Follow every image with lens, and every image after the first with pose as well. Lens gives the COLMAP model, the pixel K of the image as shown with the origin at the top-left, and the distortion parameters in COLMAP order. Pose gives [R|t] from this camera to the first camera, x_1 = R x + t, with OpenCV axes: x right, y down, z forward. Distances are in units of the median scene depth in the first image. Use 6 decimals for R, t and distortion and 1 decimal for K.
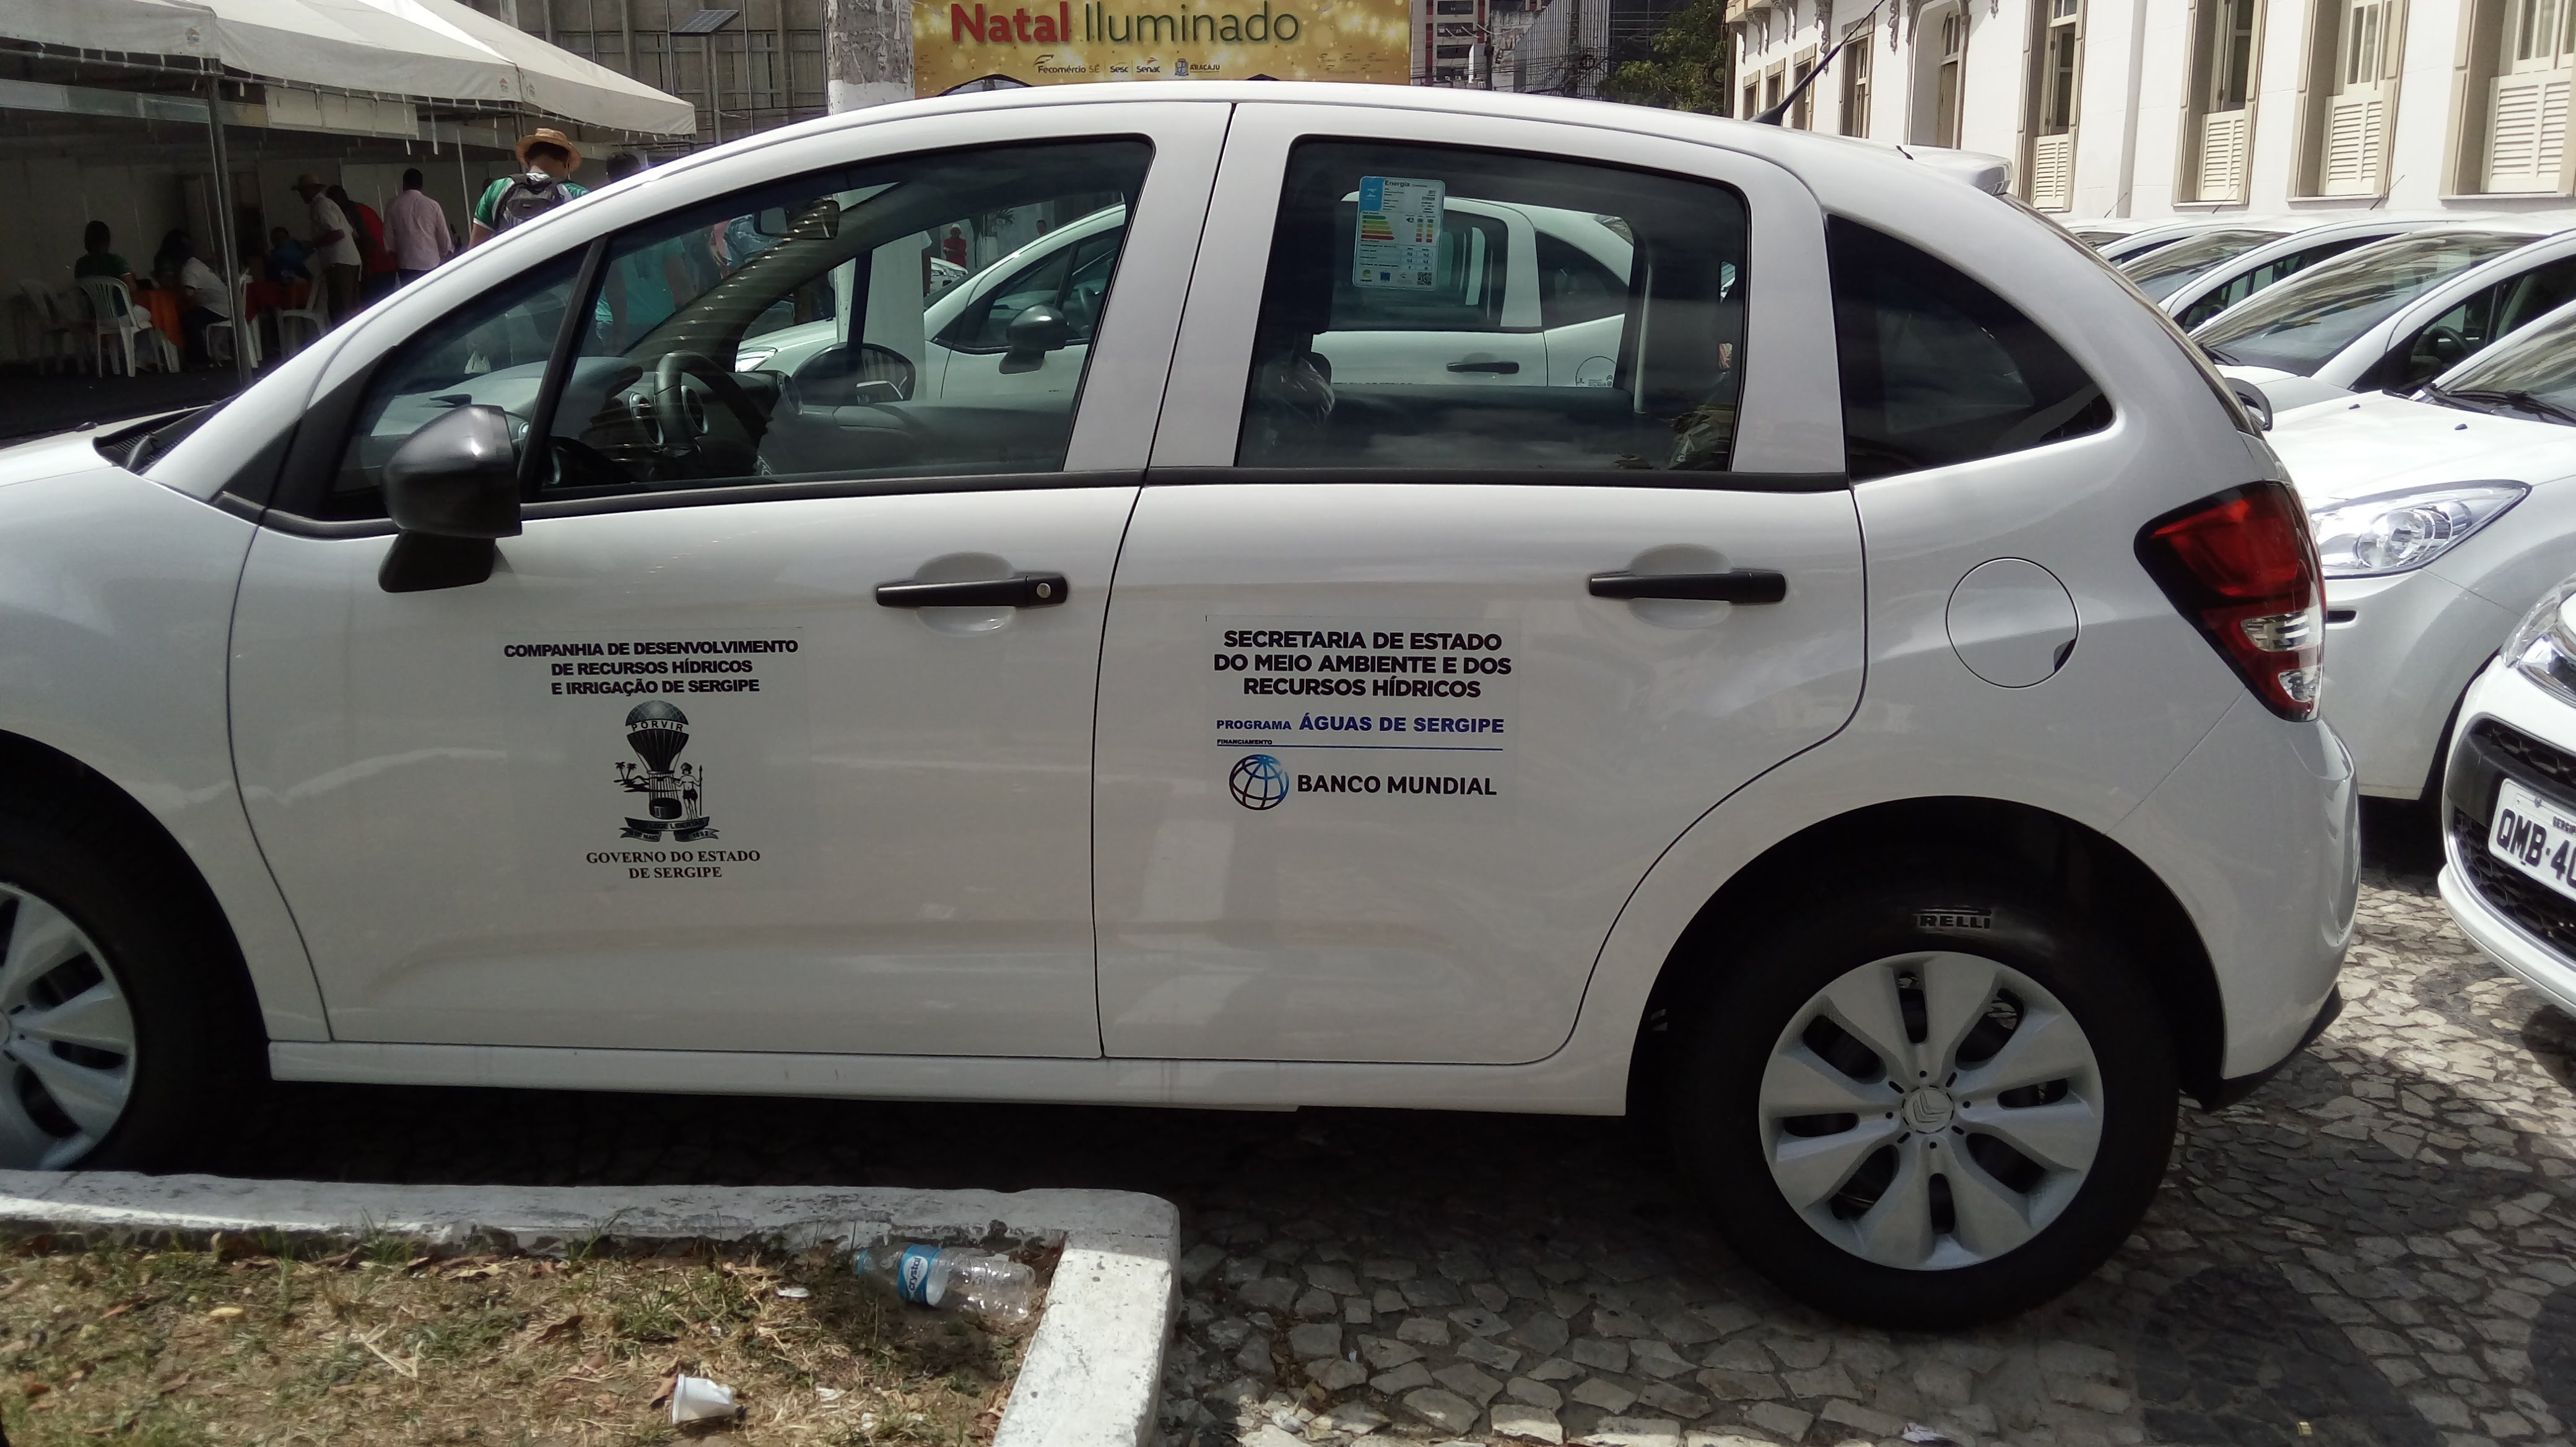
lens RADIAL K [[2161.0, 0, 1286.8], [0, 2161.0, 716.9], [0, 0, 1]] dist [0.047390, -0.033433]
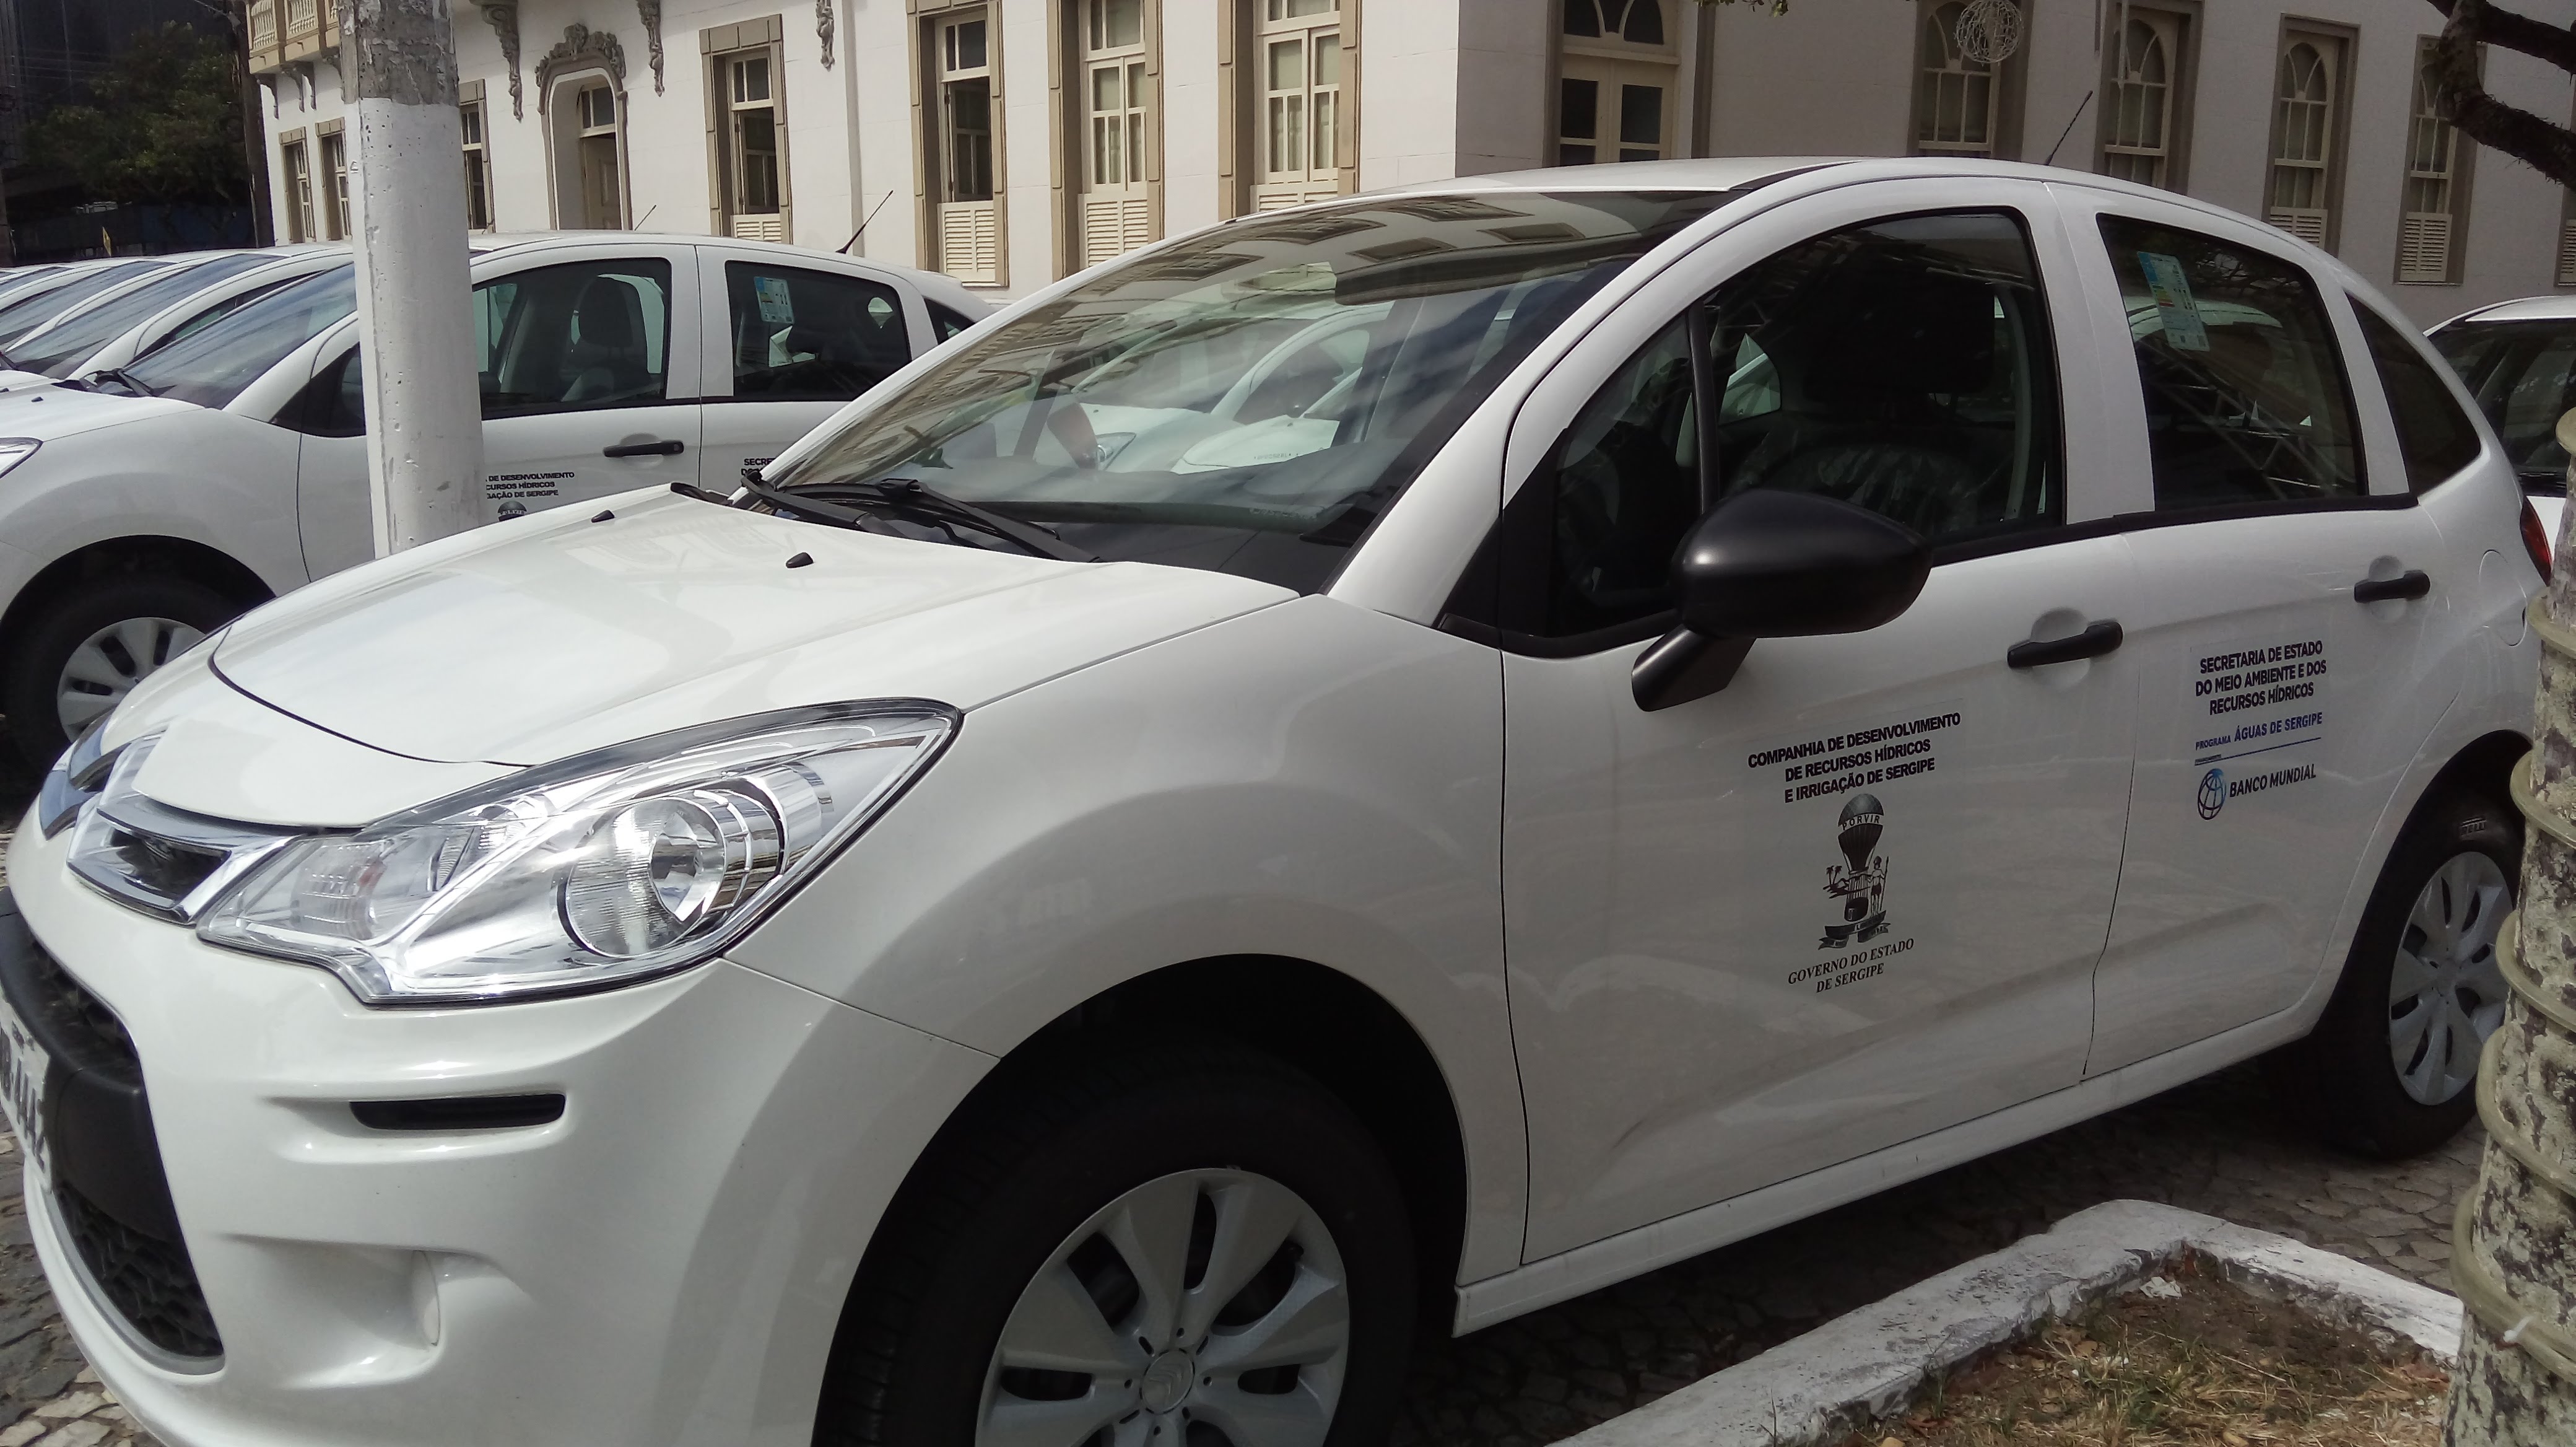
lens RADIAL K [[2161.0, 0, 1286.3], [0, 2161.0, 728.0], [0, 0, 1]] dist [0.047390, -0.033433]
pose [[0.763180, -0.114117, 0.636029, -1.068860], [0.131861, 0.991074, 0.019598, -0.086567], [-0.632589, 0.068910, 0.771416, 0.435381]]
